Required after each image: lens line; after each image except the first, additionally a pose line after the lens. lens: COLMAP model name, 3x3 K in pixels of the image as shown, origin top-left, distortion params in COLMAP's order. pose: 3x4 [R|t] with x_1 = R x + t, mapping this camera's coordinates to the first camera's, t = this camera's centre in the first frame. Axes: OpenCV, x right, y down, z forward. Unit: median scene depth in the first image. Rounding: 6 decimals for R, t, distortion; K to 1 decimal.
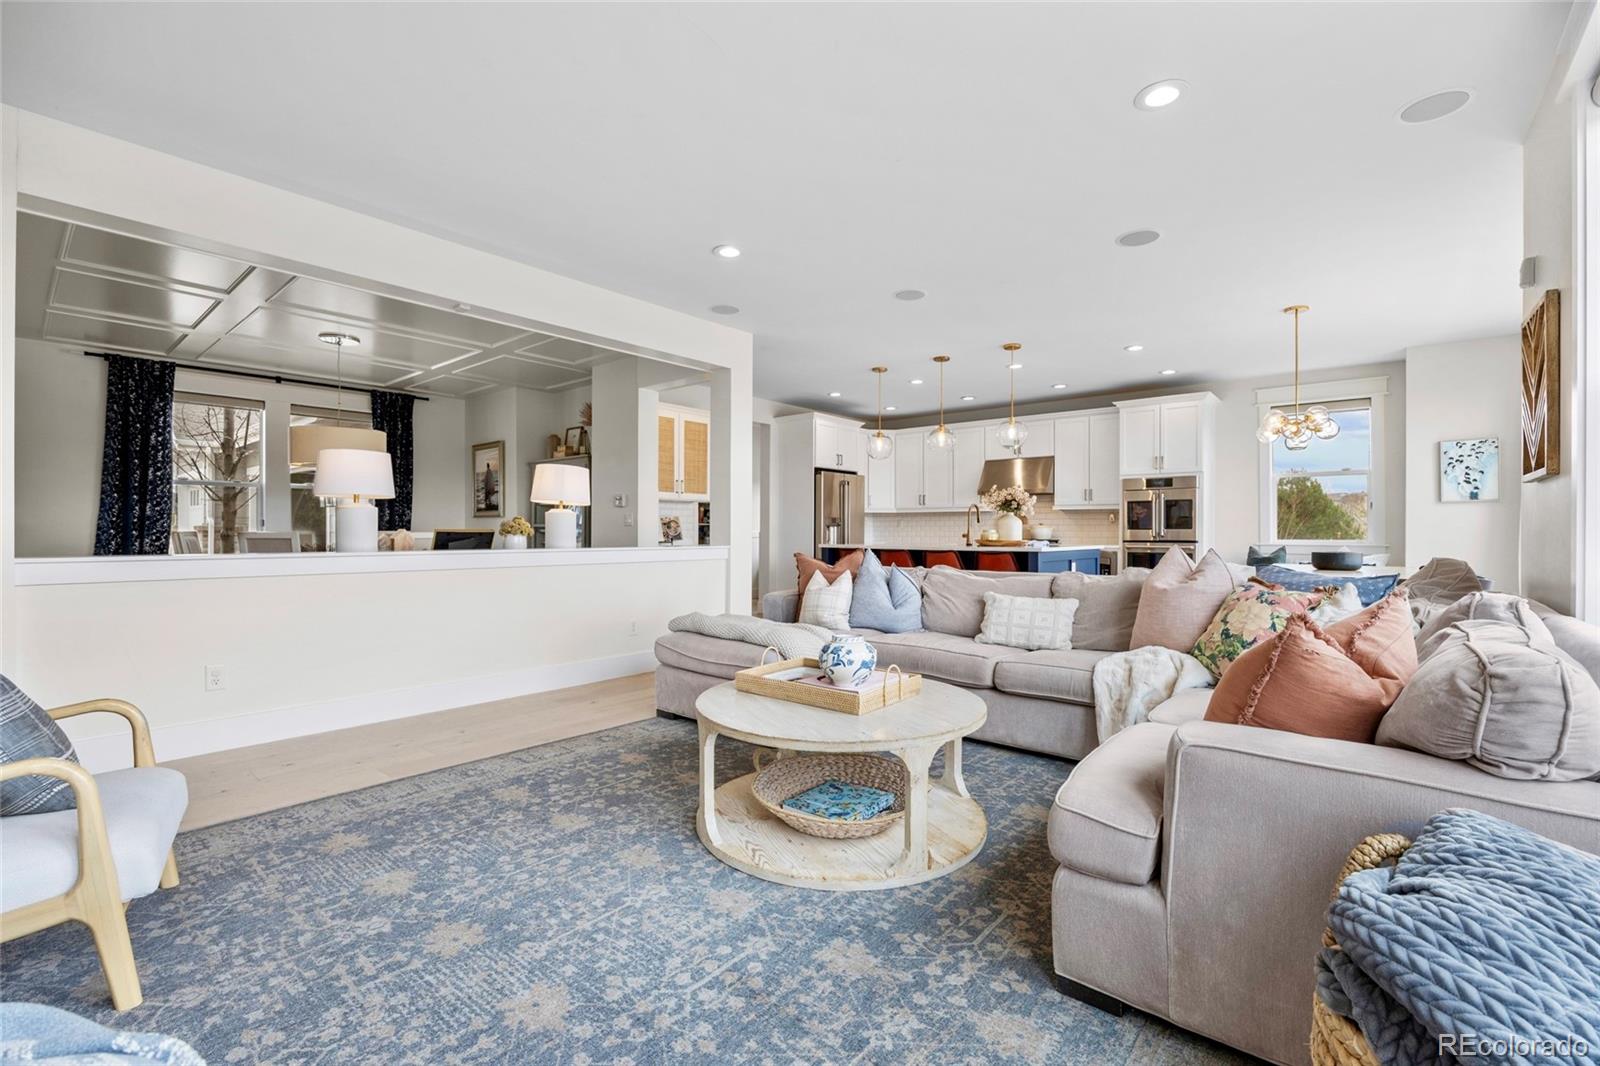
lens RADIAL K [[704.0, 0, 811.4], [0, 704.0, 533.9], [0, 0, 1]] dist [-0.002705, -0.000220]
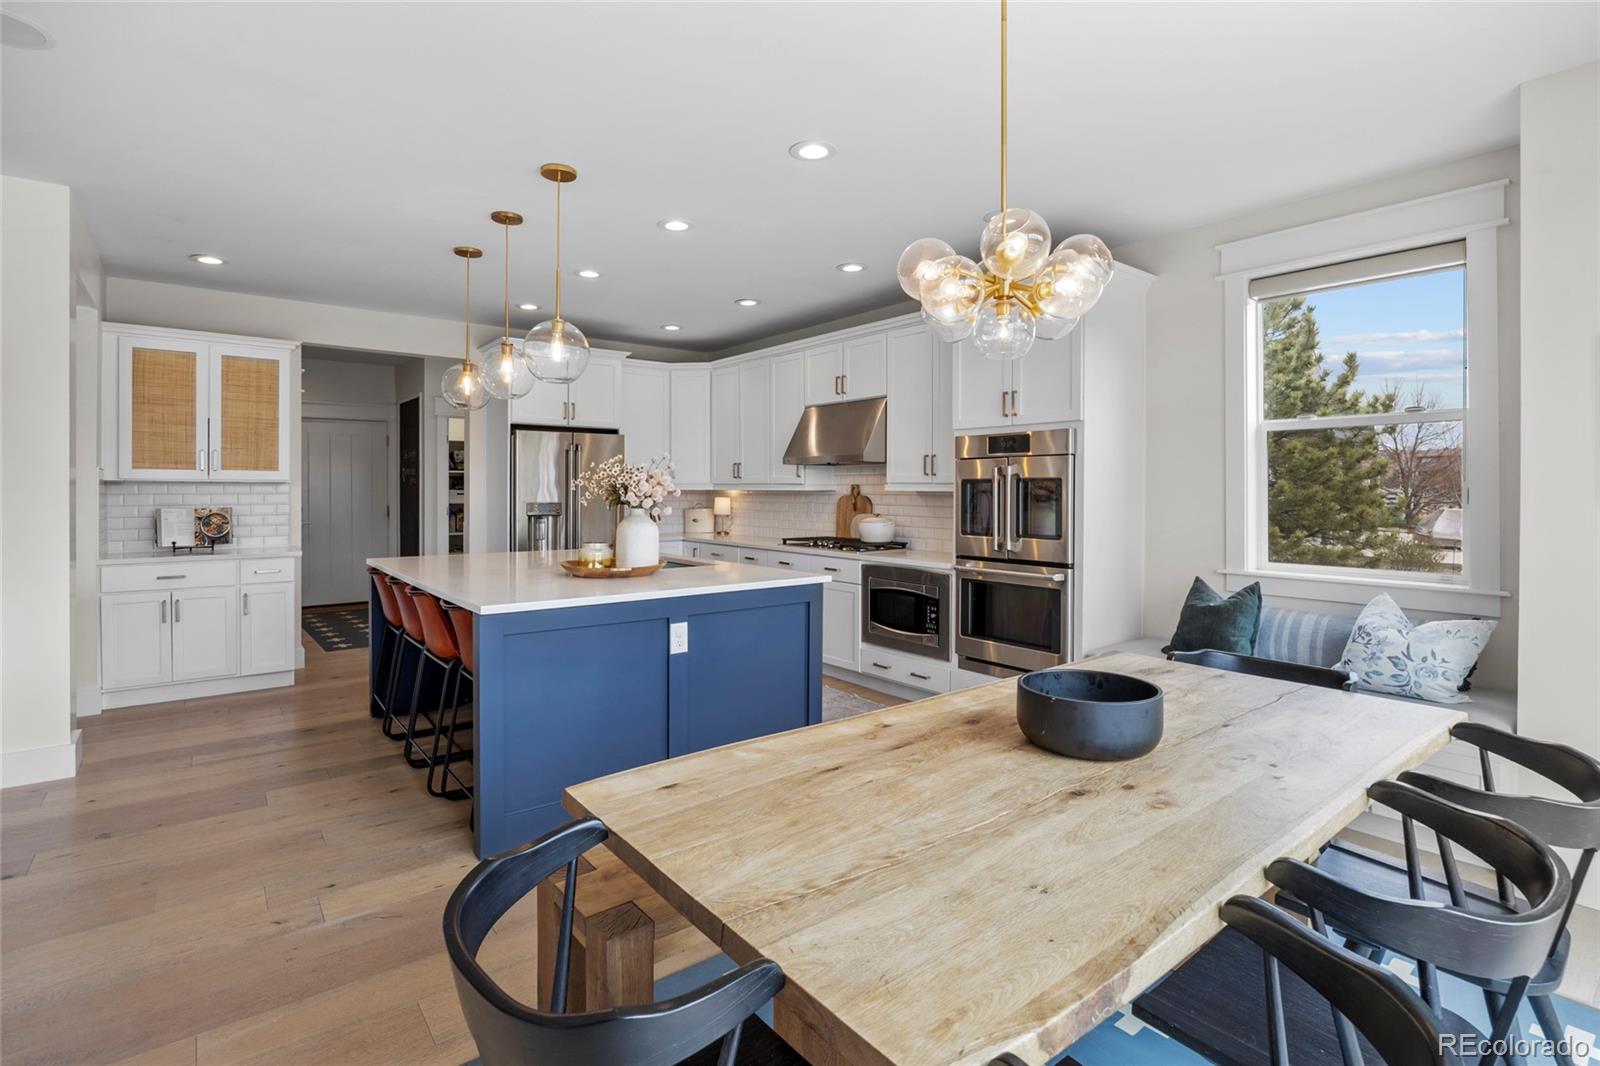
lens RADIAL K [[767.7, 0, 804.0], [0, 767.7, 490.7], [0, 0, 1]] dist [-0.001957, 0.000267]
pose [[0.978007, -0.000464, -0.208570, 0.464577], [0.000837, 0.999998, 0.001698, -0.040258], [0.208569, -0.001835, 0.978006, 0.432901]]
